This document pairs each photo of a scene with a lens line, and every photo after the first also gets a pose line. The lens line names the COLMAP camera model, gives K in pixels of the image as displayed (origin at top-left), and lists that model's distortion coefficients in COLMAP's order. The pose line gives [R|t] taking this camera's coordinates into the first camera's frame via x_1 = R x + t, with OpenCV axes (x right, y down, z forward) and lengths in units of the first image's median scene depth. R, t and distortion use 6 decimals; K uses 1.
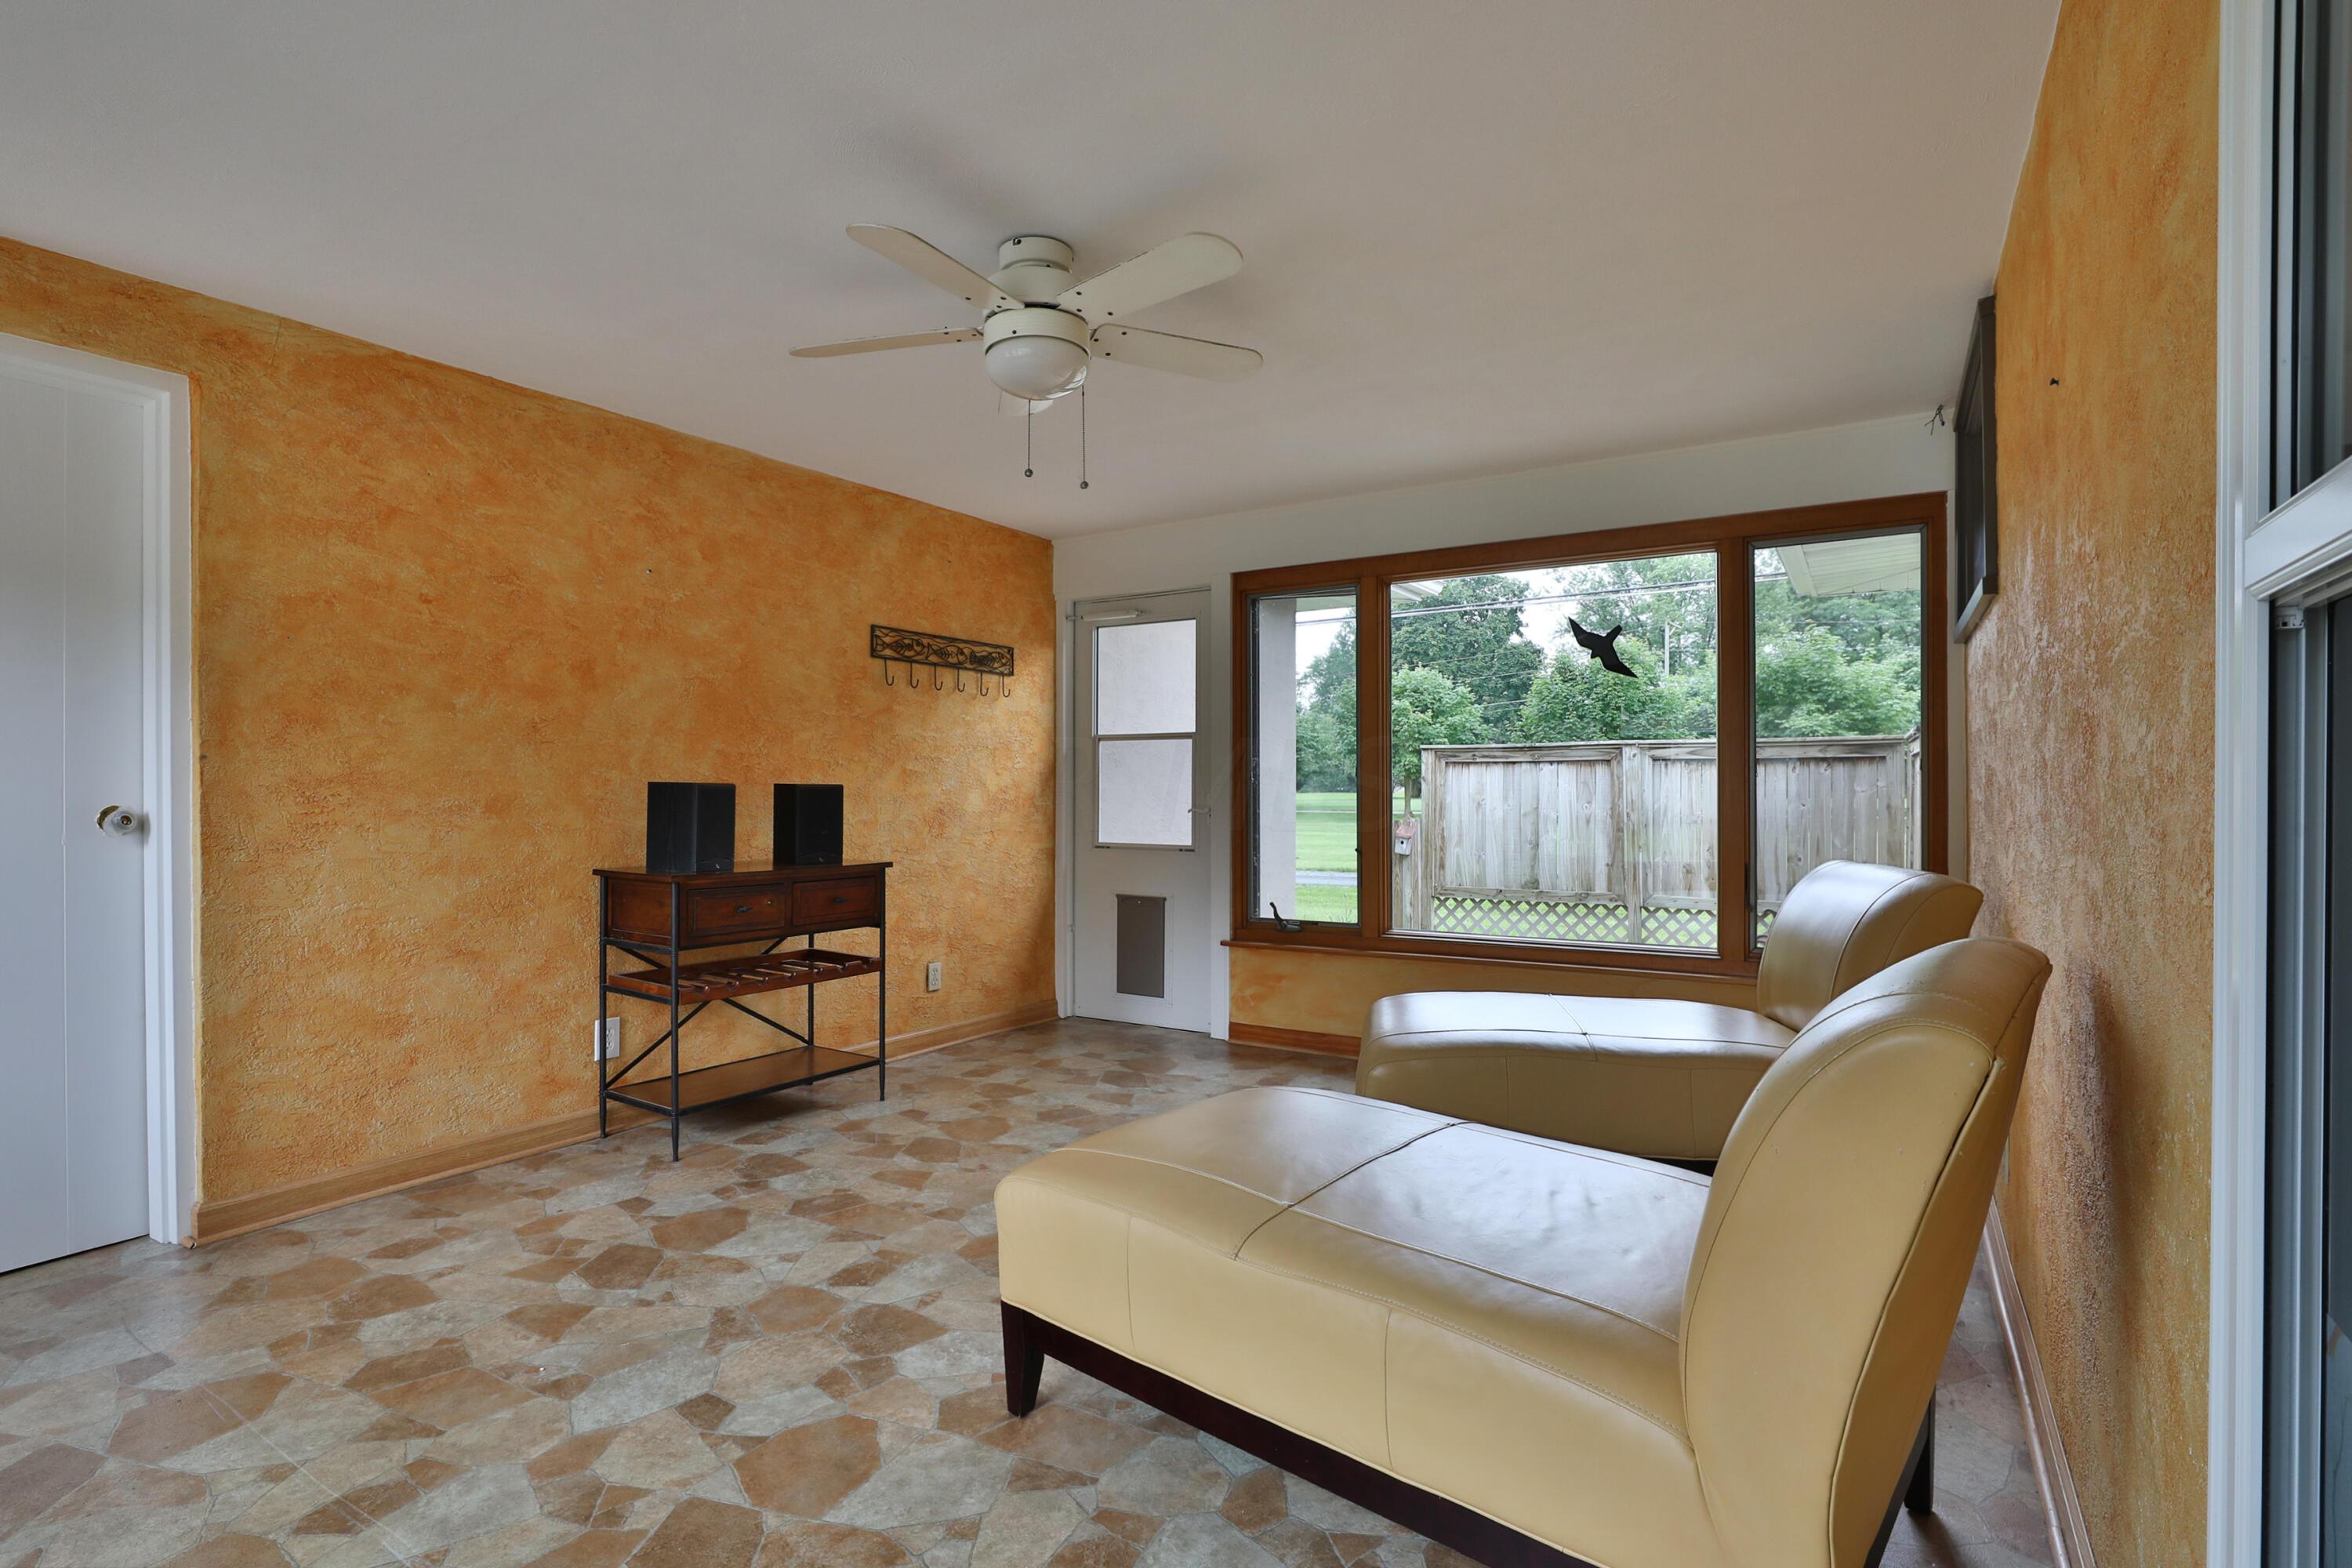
lens RADIAL K [[1130.2, 0, 1171.0], [0, 1130.2, 793.3], [0, 0, 1]] dist [-0.024884, -0.000296]
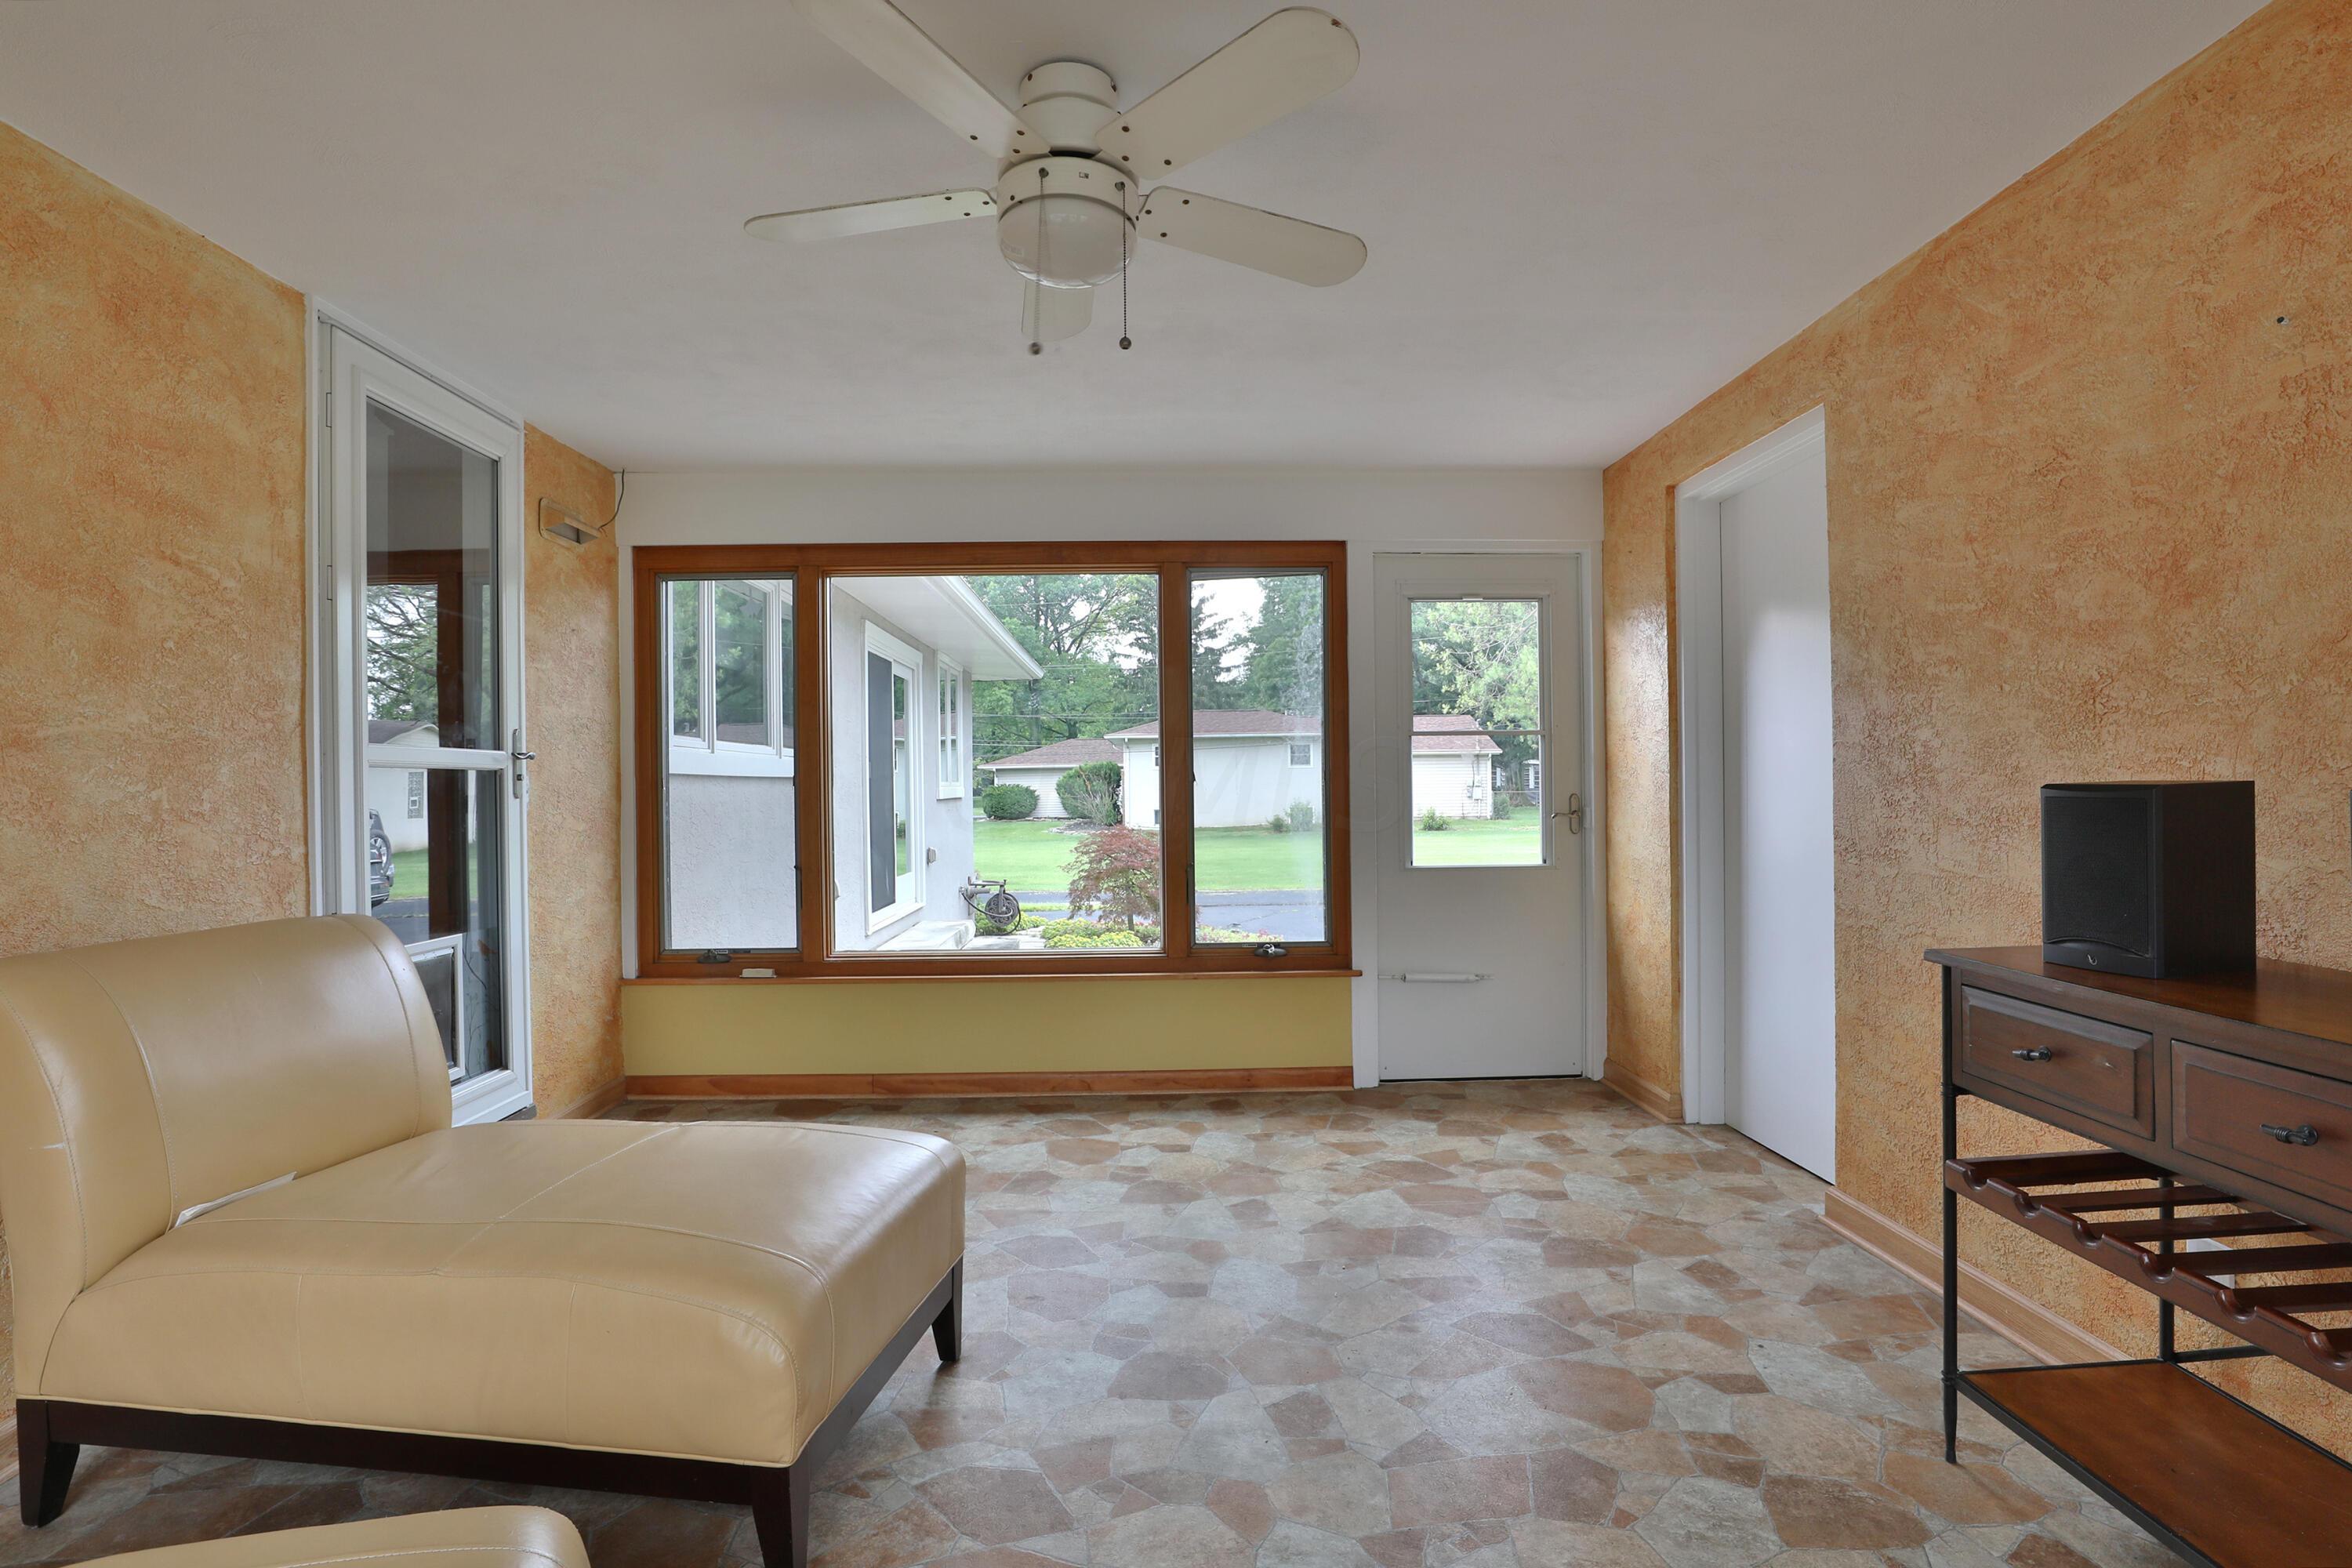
lens RADIAL K [[1130.2, 0, 1174.4], [0, 1130.2, 786.2], [0, 0, 1]] dist [-0.024884, -0.000296]
pose [[-0.827658, 0.013054, -0.561081, 0.304997], [0.013739, 0.999901, 0.002997, -0.025884], [0.561064, -0.005228, -0.827756, 2.043627]]
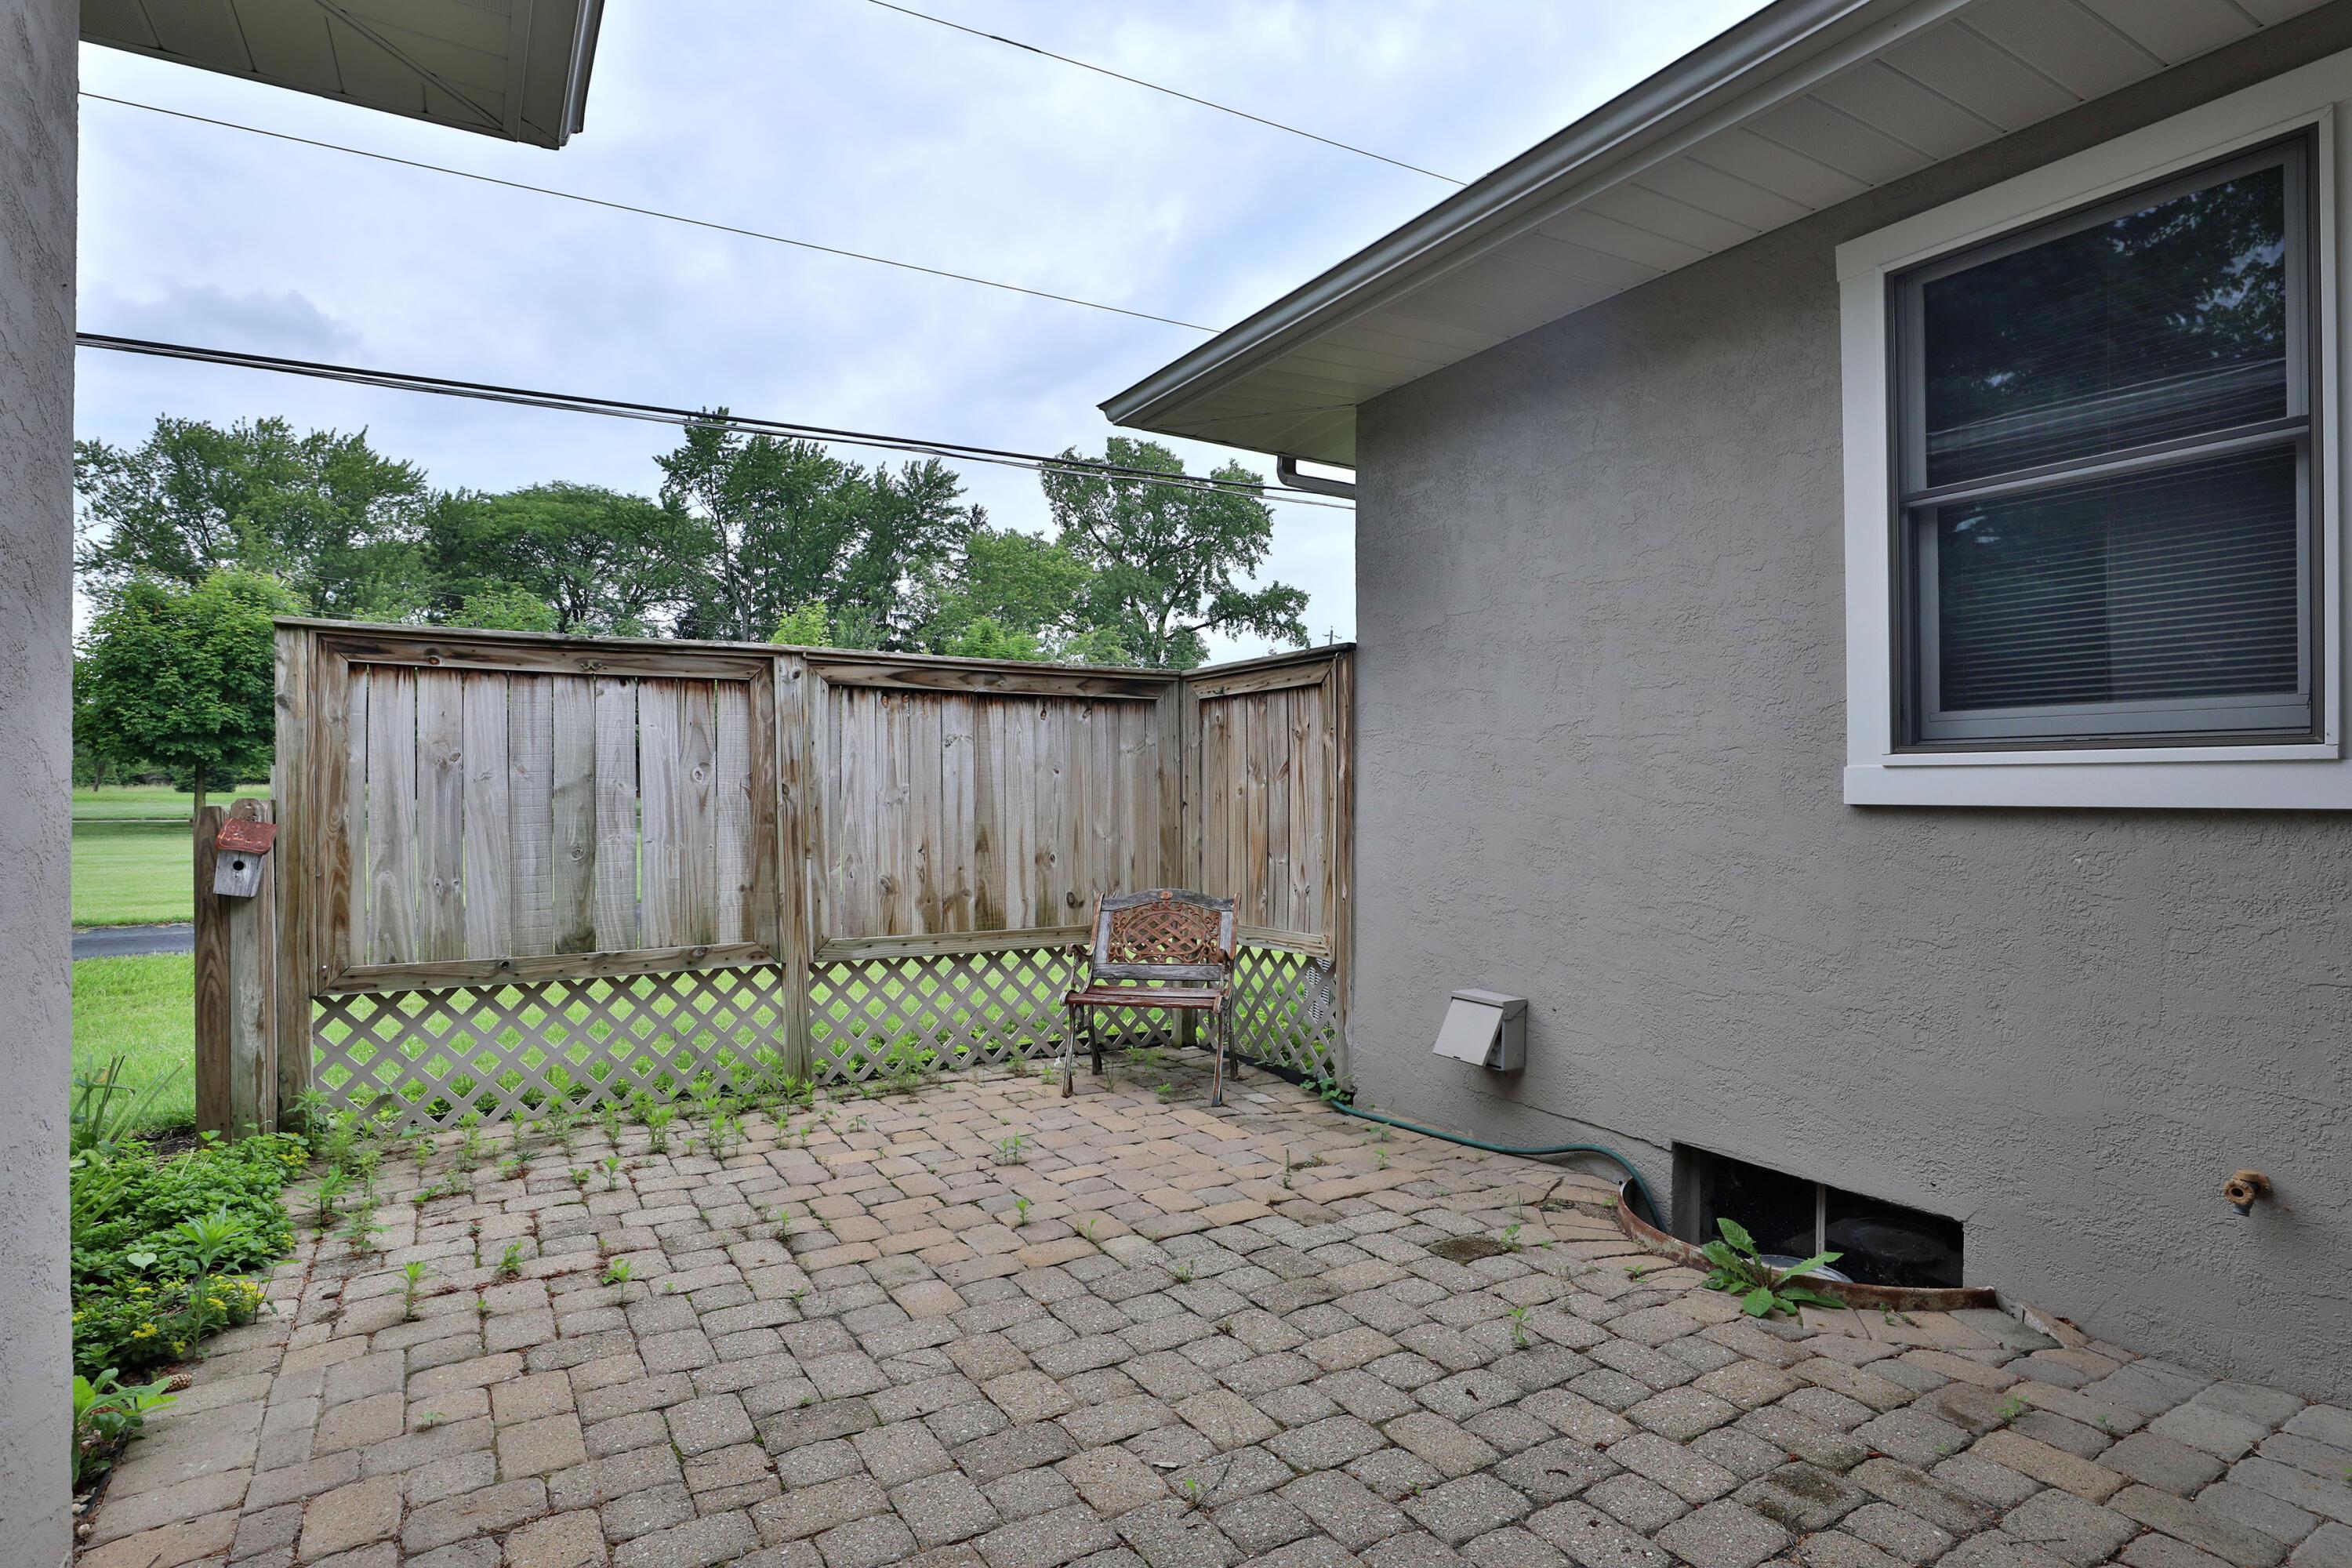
lens RADIAL K [[1219.5, 0, 1172.2], [0, 1219.5, 795.6], [0, 0, 1]] dist [-0.005129, -0.000364]
pose [[0.475627, -0.000342, 0.879647, -0.002062], [0.000292, 1.000000, 0.000231, 0.020394], [-0.879647, 0.000147, 0.475627, 0.532580]]
